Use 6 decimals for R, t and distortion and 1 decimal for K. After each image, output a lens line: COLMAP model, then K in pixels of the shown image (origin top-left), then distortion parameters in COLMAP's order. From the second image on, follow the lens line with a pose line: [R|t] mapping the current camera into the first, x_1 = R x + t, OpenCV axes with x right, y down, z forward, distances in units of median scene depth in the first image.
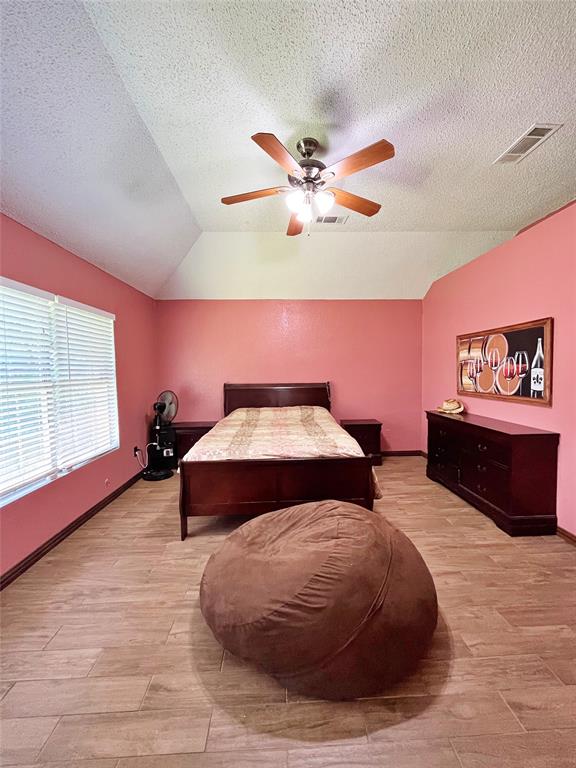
lens RADIAL K [[309.8, 0, 289.7], [0, 309.8, 384.6], [0, 0, 1]] dist [-0.003192, 0.000380]
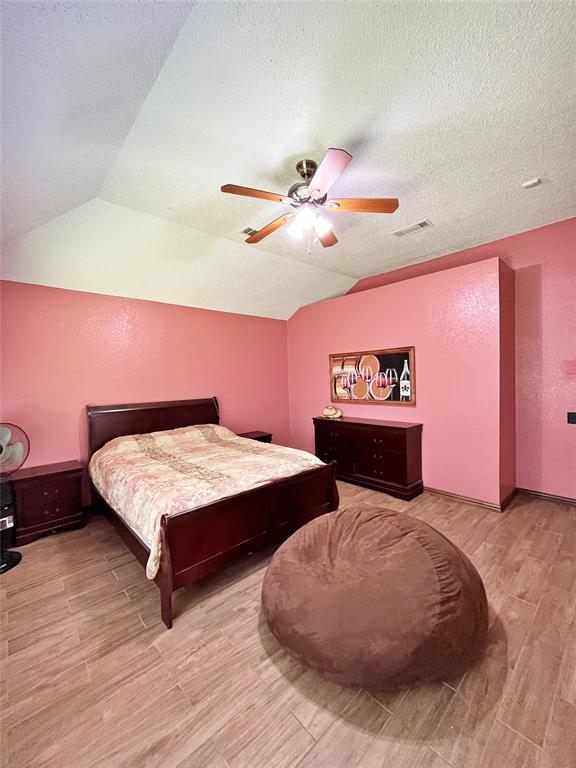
lens RADIAL K [[309.8, 0, 291.2], [0, 309.8, 384.4], [0, 0, 1]] dist [-0.003192, 0.000380]
pose [[0.766449, -0.022308, 0.641918, -0.551904], [0.046408, 0.998708, -0.020703, -0.030108], [-0.640627, 0.045658, 0.766494, 0.235820]]
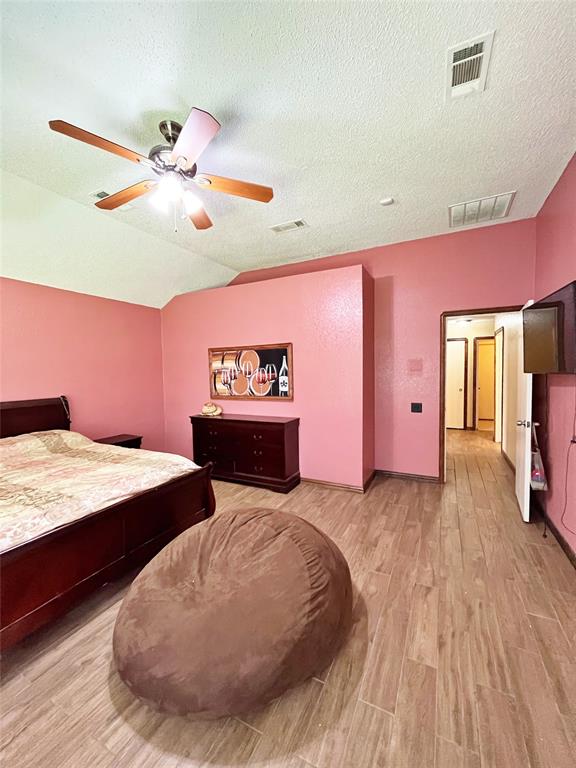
lens RADIAL K [[309.8, 0, 290.0], [0, 309.8, 384.2], [0, 0, 1]] dist [-0.003192, 0.000380]
pose [[0.491692, -0.036237, 0.870015, -0.483986], [0.053426, 0.998507, 0.011395, -0.030270], [-0.869128, 0.040878, 0.492894, 0.250849]]
